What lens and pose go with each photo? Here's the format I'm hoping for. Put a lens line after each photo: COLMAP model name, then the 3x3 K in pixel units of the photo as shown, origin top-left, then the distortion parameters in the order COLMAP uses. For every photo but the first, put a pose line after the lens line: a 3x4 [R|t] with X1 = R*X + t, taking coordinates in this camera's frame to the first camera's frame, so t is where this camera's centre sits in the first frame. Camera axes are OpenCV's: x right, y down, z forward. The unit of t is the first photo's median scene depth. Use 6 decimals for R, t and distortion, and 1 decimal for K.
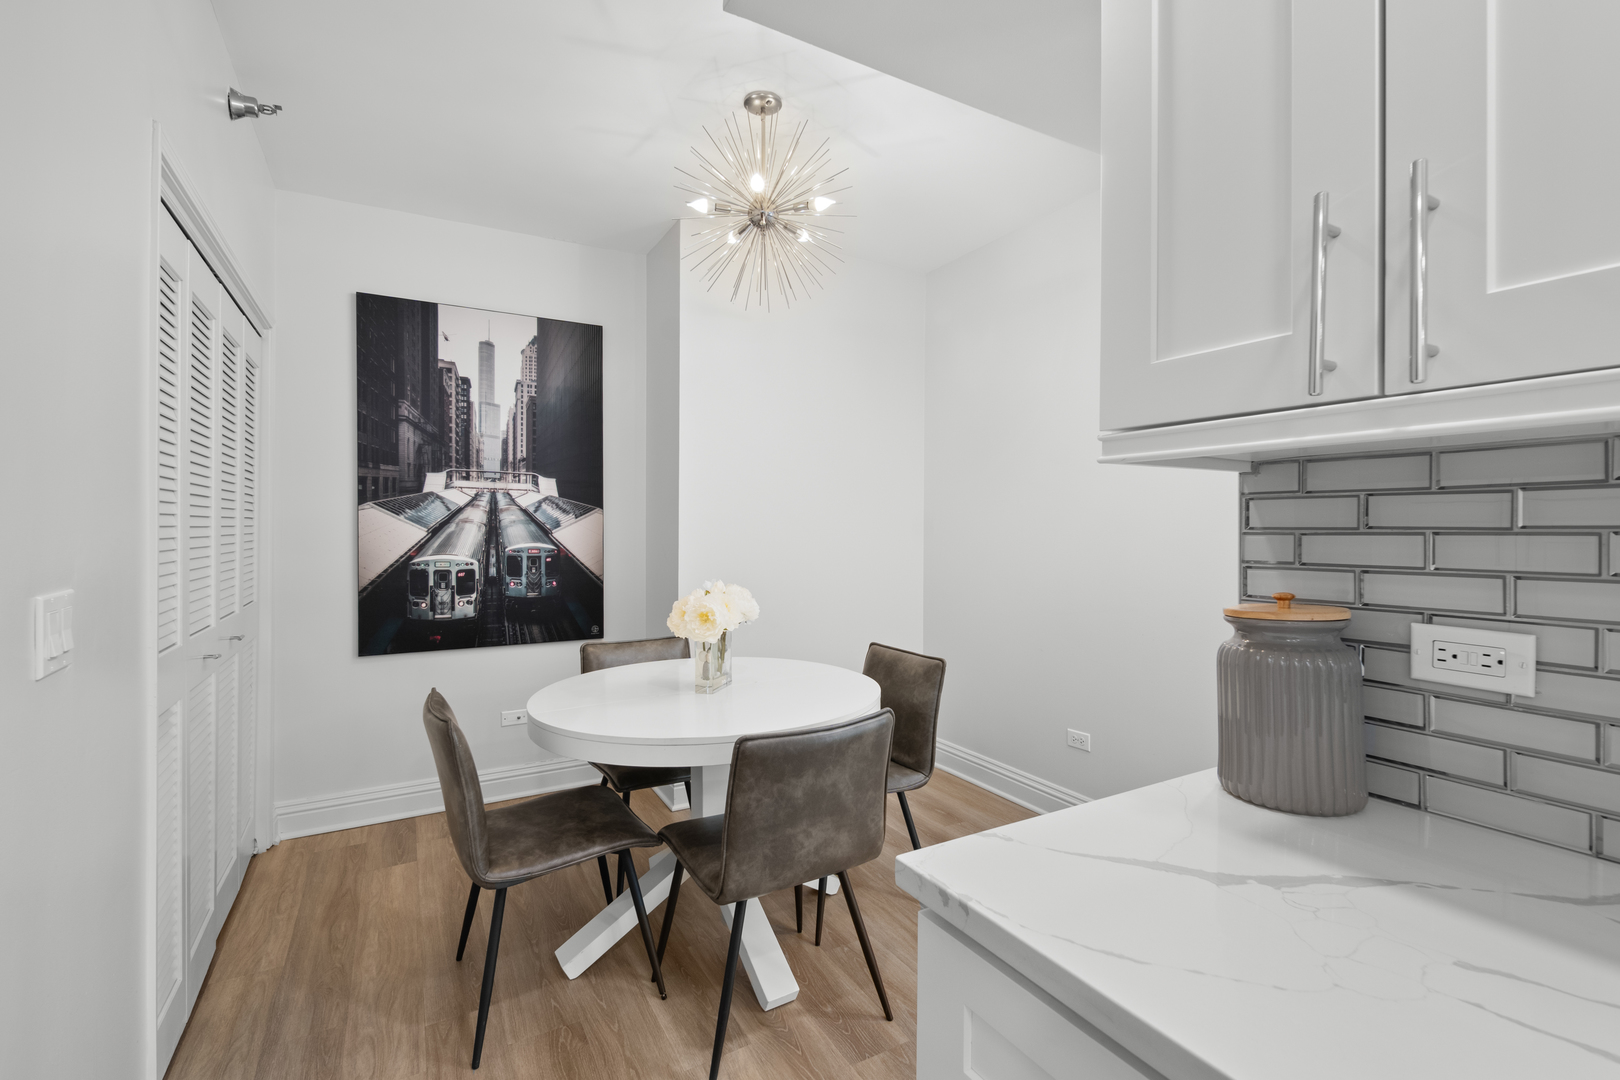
lens RADIAL K [[725.1, 0, 818.1], [0, 725.1, 531.1], [0, 0, 1]] dist [0.000518, 0.000021]
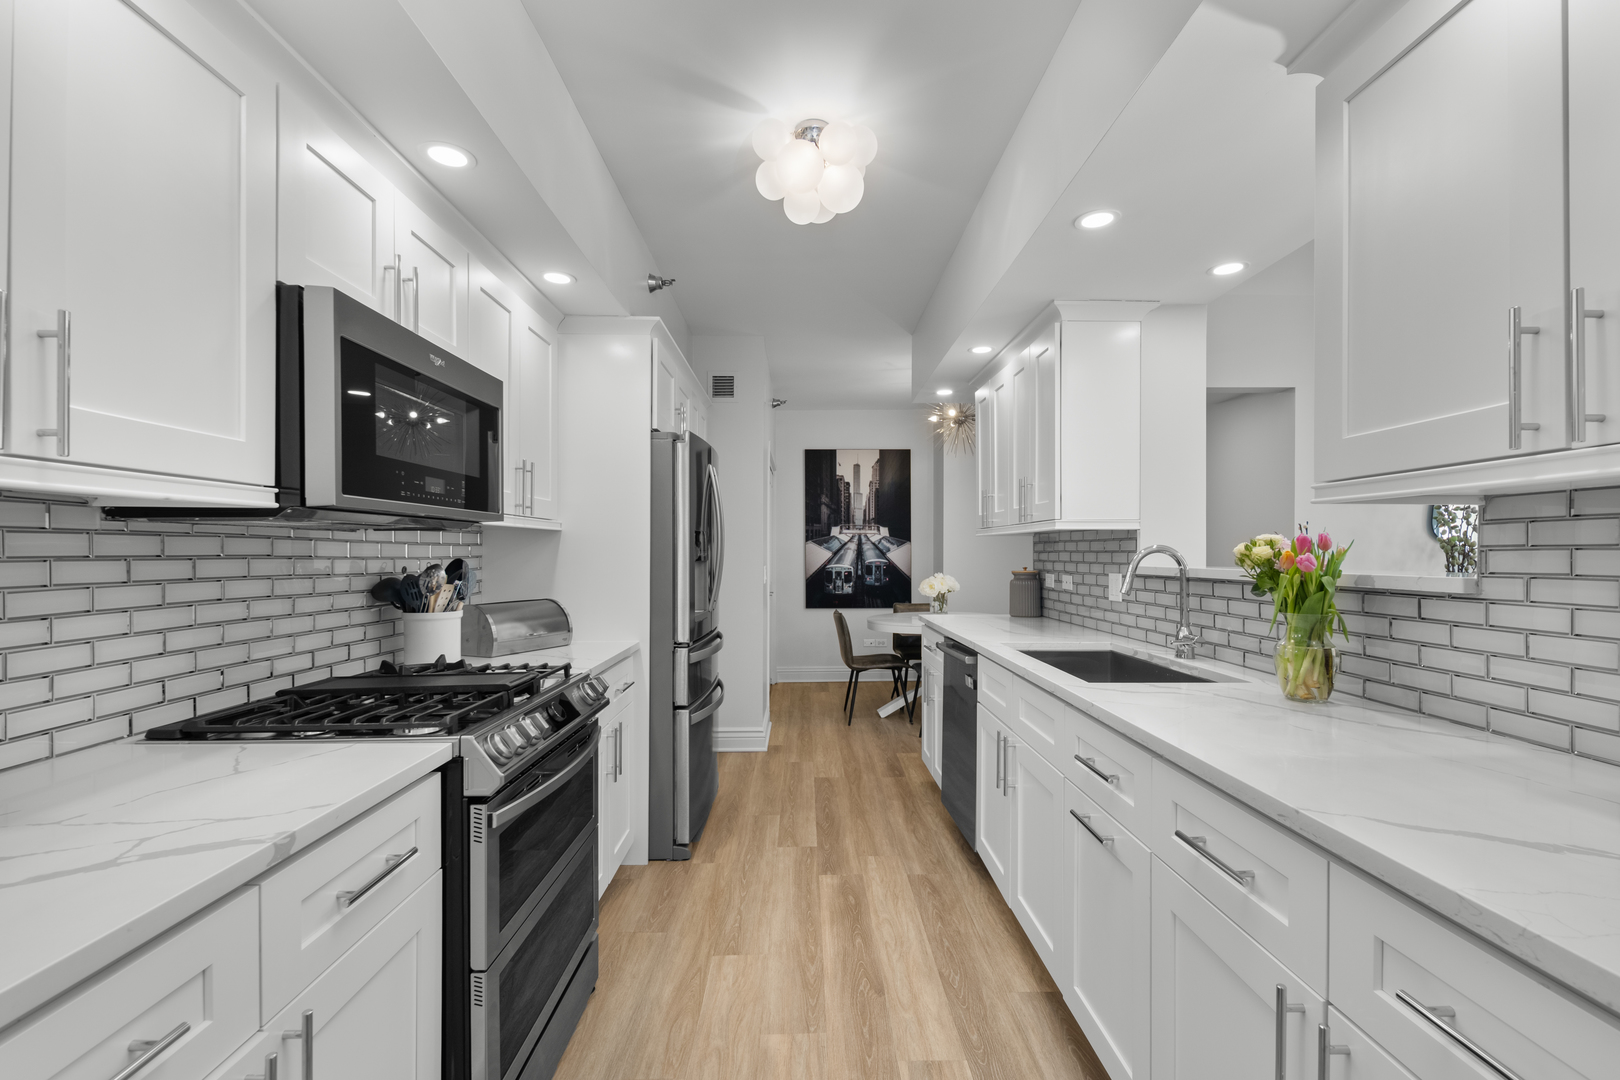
lens RADIAL K [[718.5, 0, 808.1], [0, 718.5, 553.7], [0, 0, 1]] dist [0.000148, -0.000119]
pose [[0.870151, -0.002540, -0.492779, 0.461258], [0.001801, 0.999996, -0.001974, 0.004918], [0.492782, 0.000831, 0.870152, -0.912852]]
